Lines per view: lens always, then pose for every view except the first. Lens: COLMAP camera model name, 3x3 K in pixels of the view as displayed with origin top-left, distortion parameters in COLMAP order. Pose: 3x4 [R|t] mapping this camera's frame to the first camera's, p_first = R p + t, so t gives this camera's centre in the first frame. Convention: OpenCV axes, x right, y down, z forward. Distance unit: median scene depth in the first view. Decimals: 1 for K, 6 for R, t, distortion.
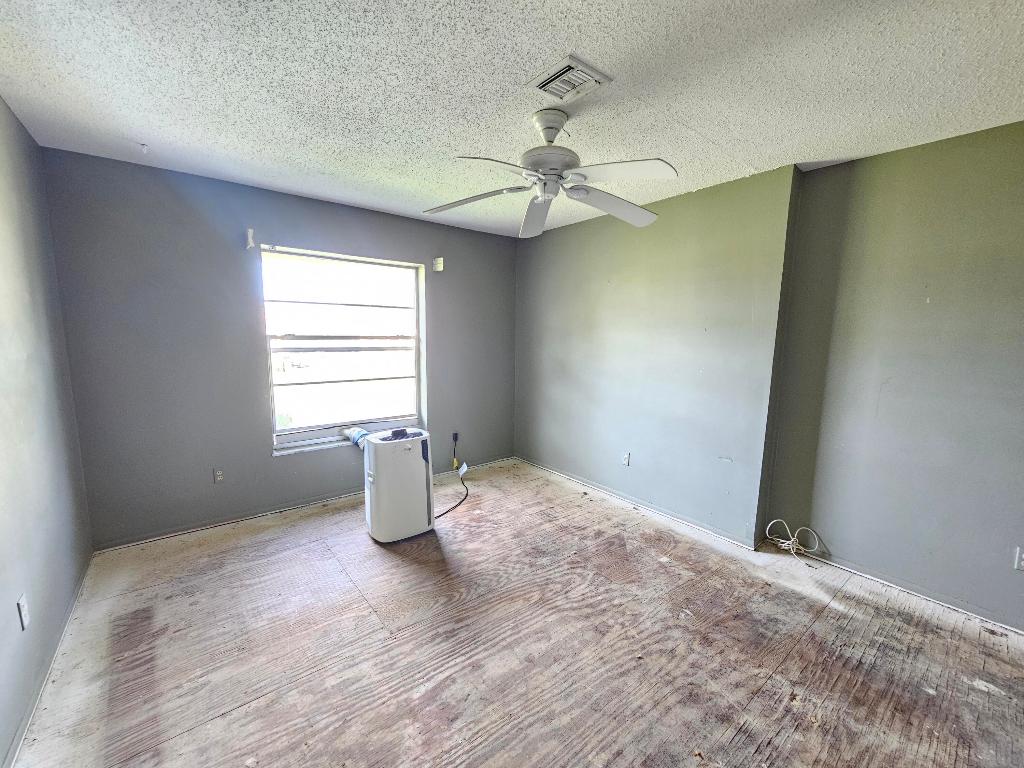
lens RADIAL K [[419.3, 0, 512.7], [0, 419.3, 386.9], [0, 0, 1]] dist [-0.000566, 0.000464]
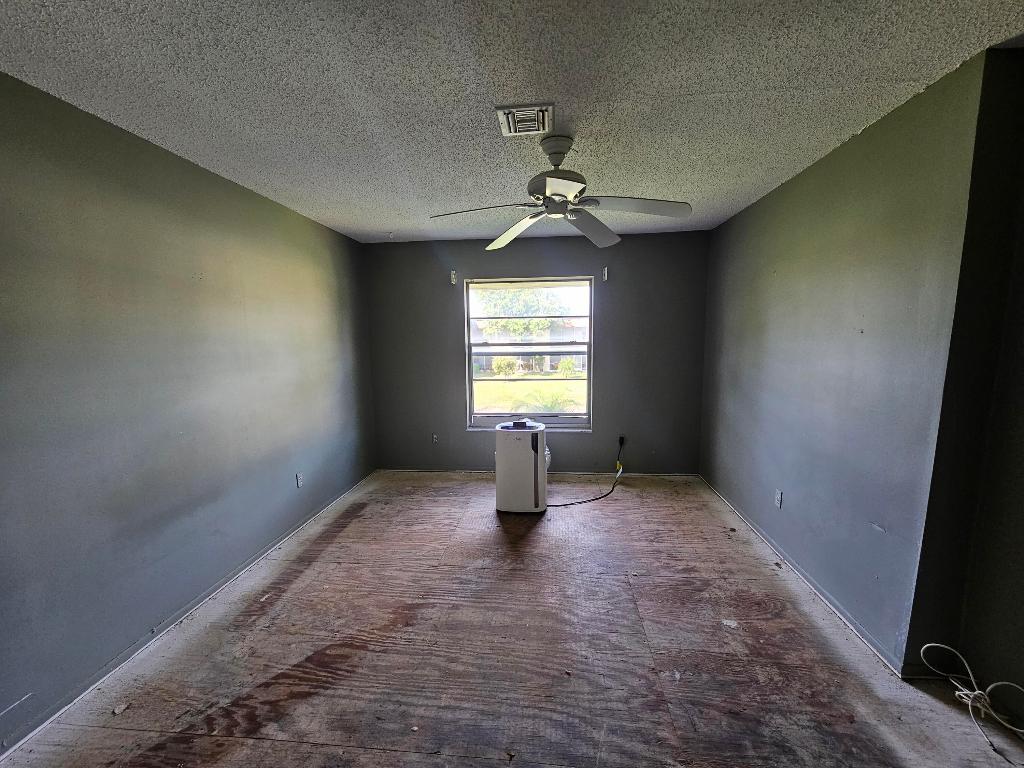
lens RADIAL K [[419.3, 0, 511.6], [0, 419.3, 385.8], [0, 0, 1]] dist [-0.000566, 0.000464]
pose [[0.717827, 0.063681, -0.693303, 0.553021], [-0.067576, 0.997479, 0.021654, -0.025901], [0.692934, 0.031306, 0.720321, 0.116233]]
